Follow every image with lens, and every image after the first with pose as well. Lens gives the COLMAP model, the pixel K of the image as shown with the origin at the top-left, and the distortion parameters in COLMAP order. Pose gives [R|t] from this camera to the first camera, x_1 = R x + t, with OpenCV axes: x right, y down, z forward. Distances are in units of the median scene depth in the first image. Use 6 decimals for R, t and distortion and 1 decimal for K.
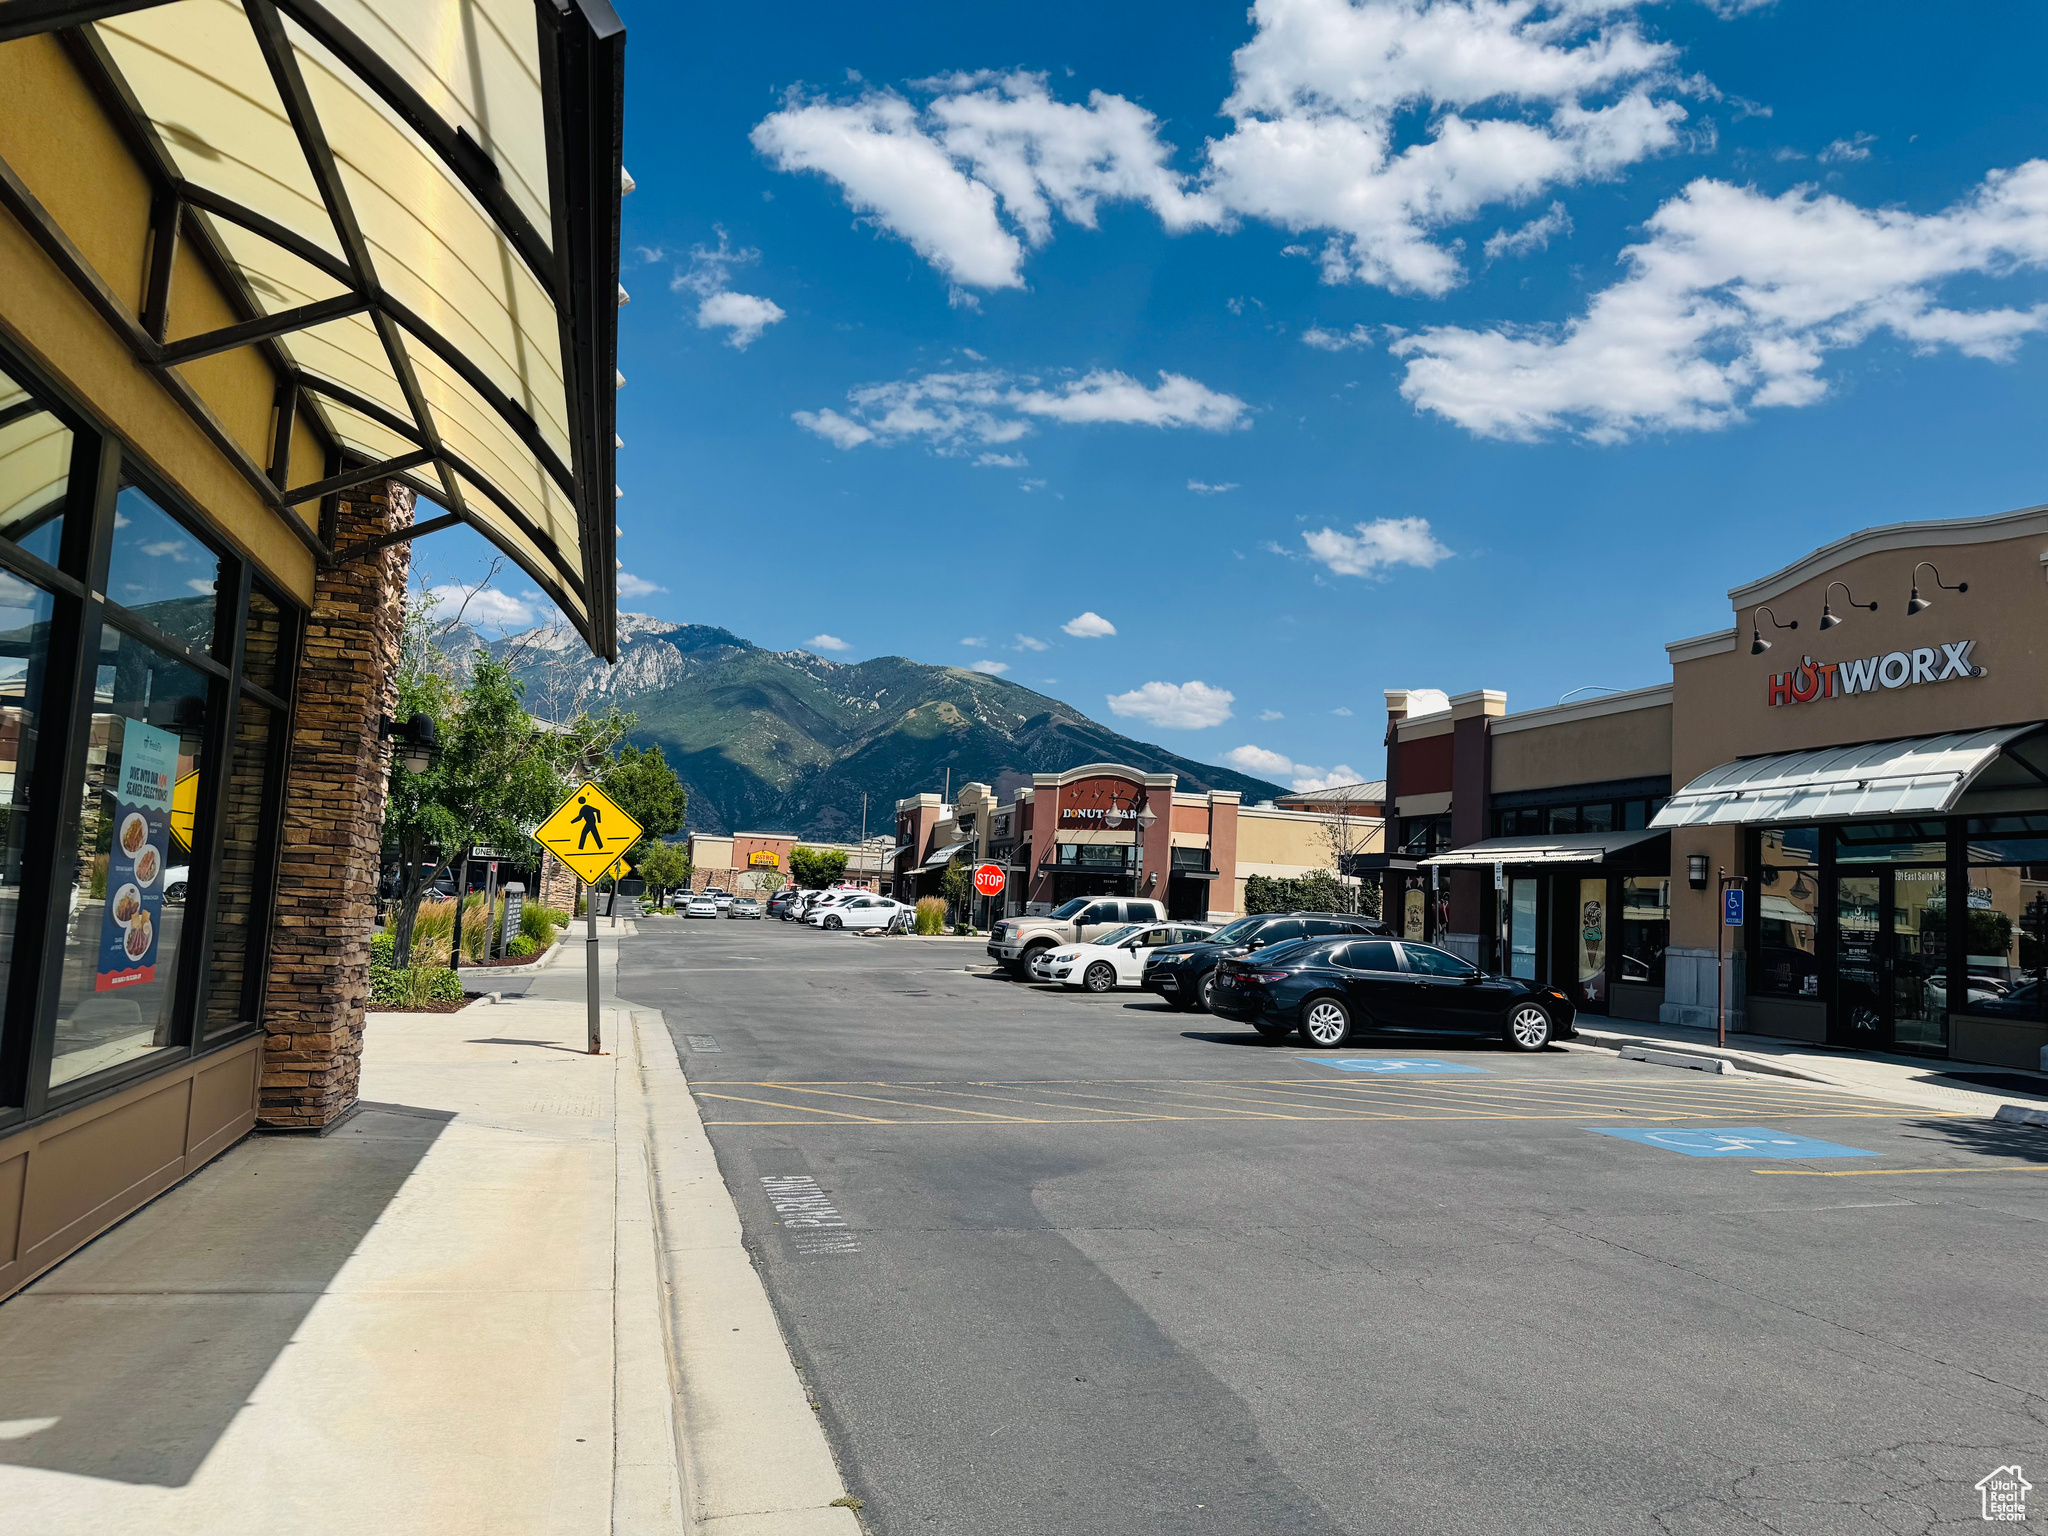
lens RADIAL K [[1432.6, 0, 989.8], [0, 1432.6, 773.3], [0, 0, 1]] dist [0.036755, -0.075841]
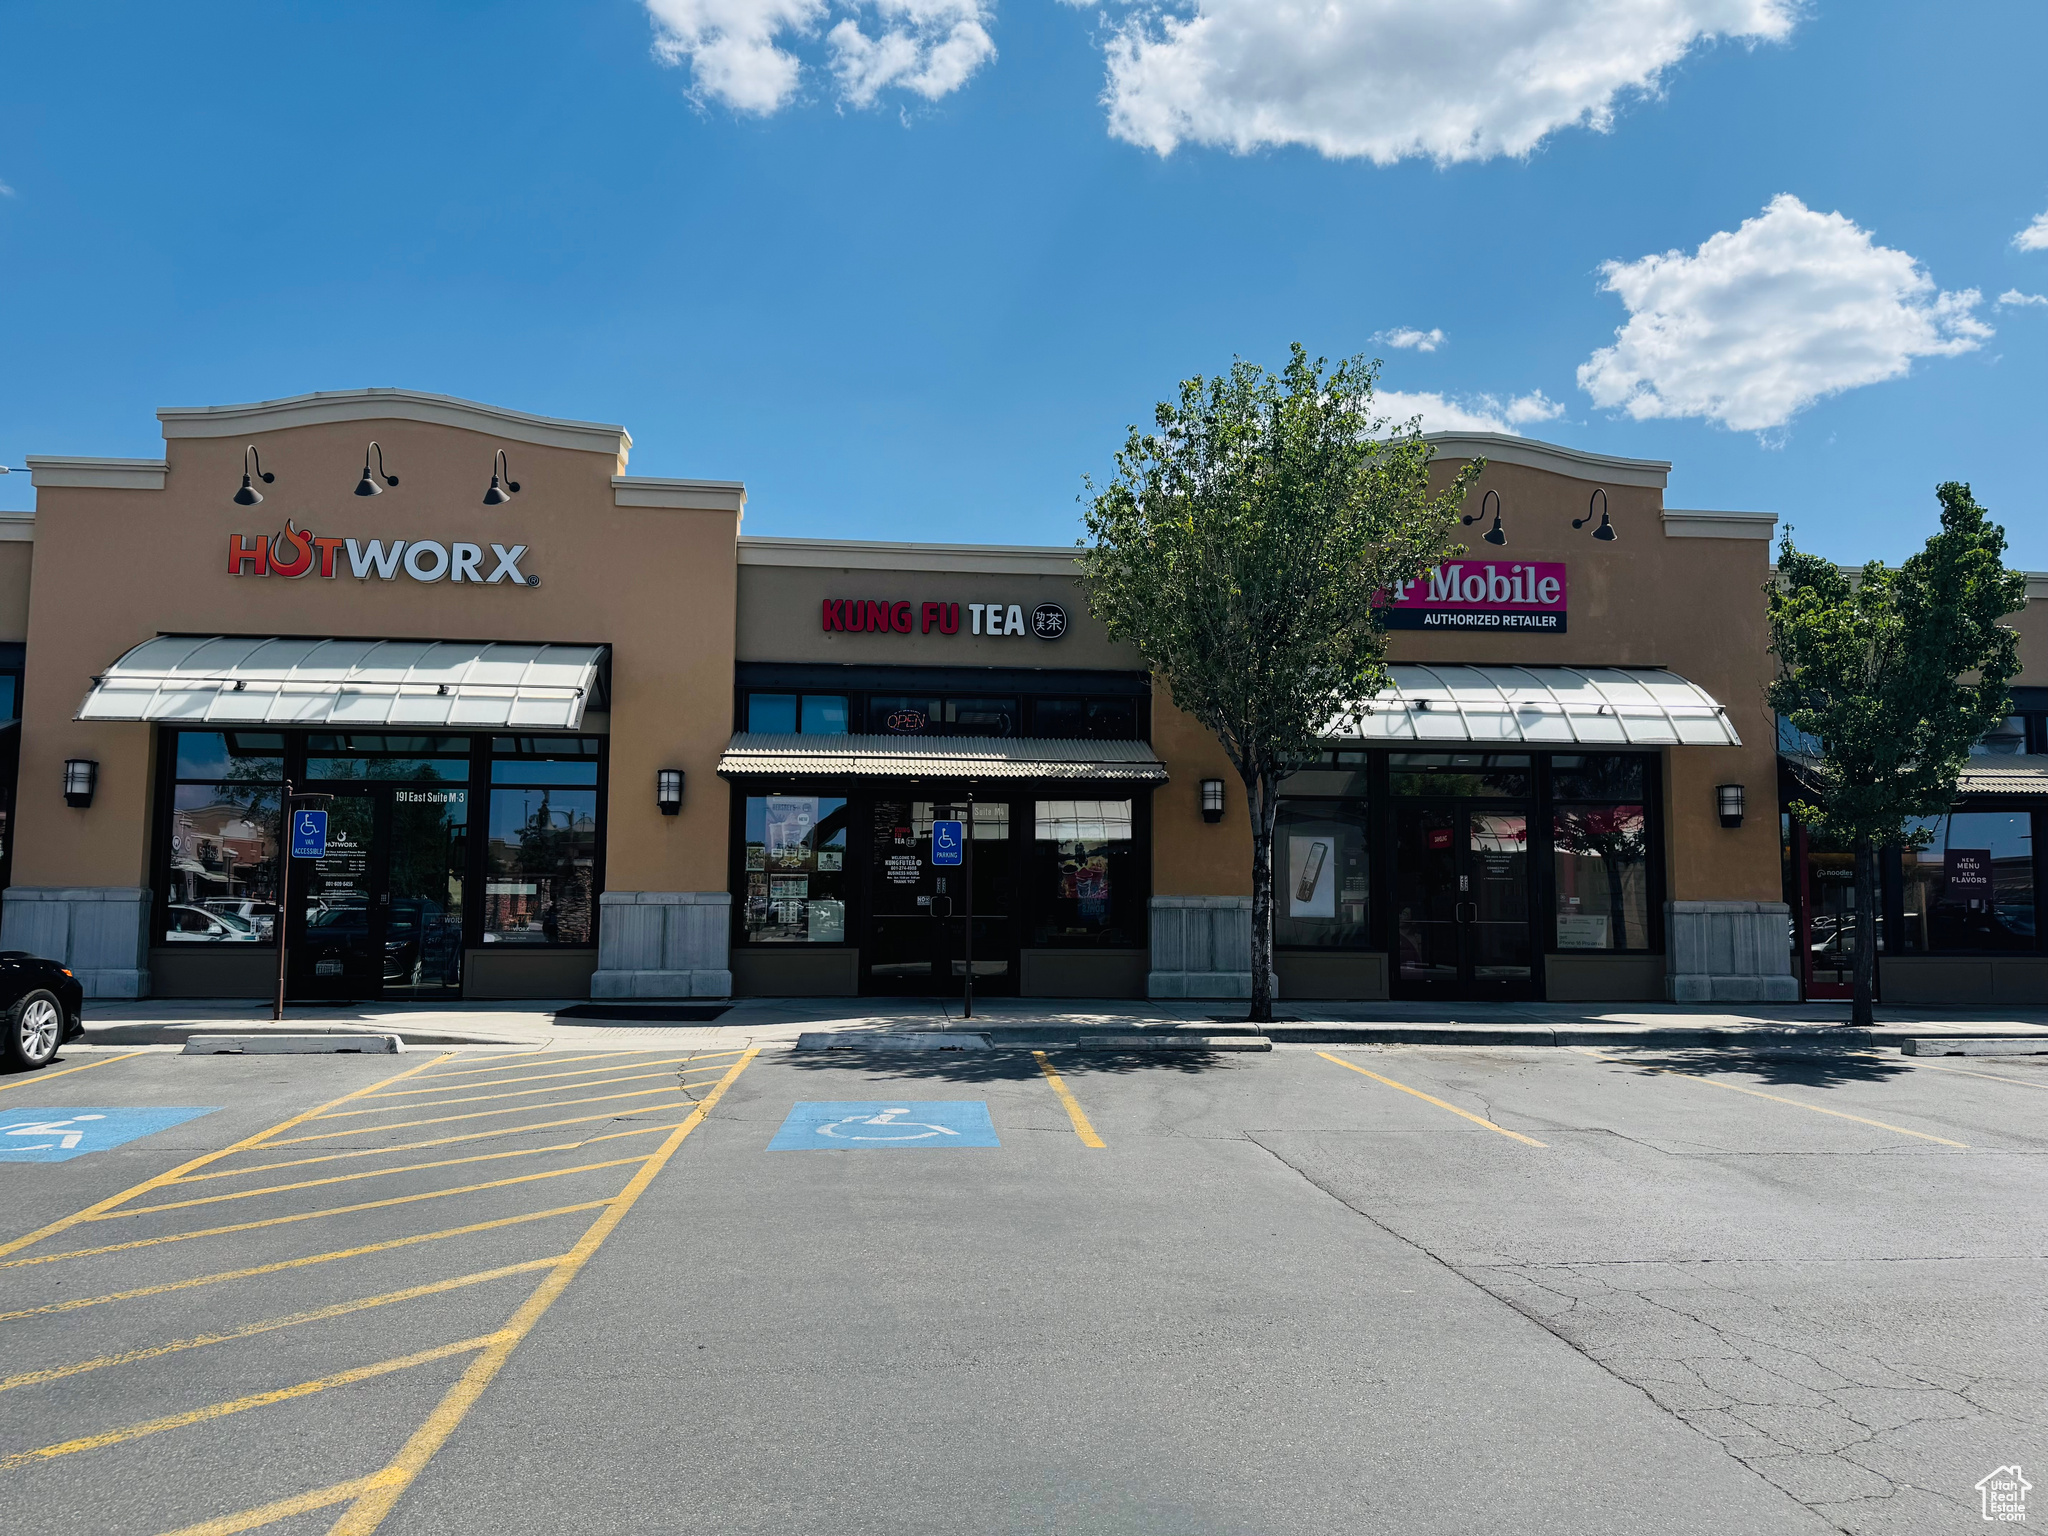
lens RADIAL K [[1415.3, 0, 1024.0], [0, 1415.3, 768.0], [0, 0, 1]] dist [0.099943, -0.142048]
pose [[0.164411, 0.034859, 0.985776, -0.166457], [-0.089018, 0.995822, -0.020368, 0.039106], [-0.982367, -0.084403, 0.166827, 0.487240]]
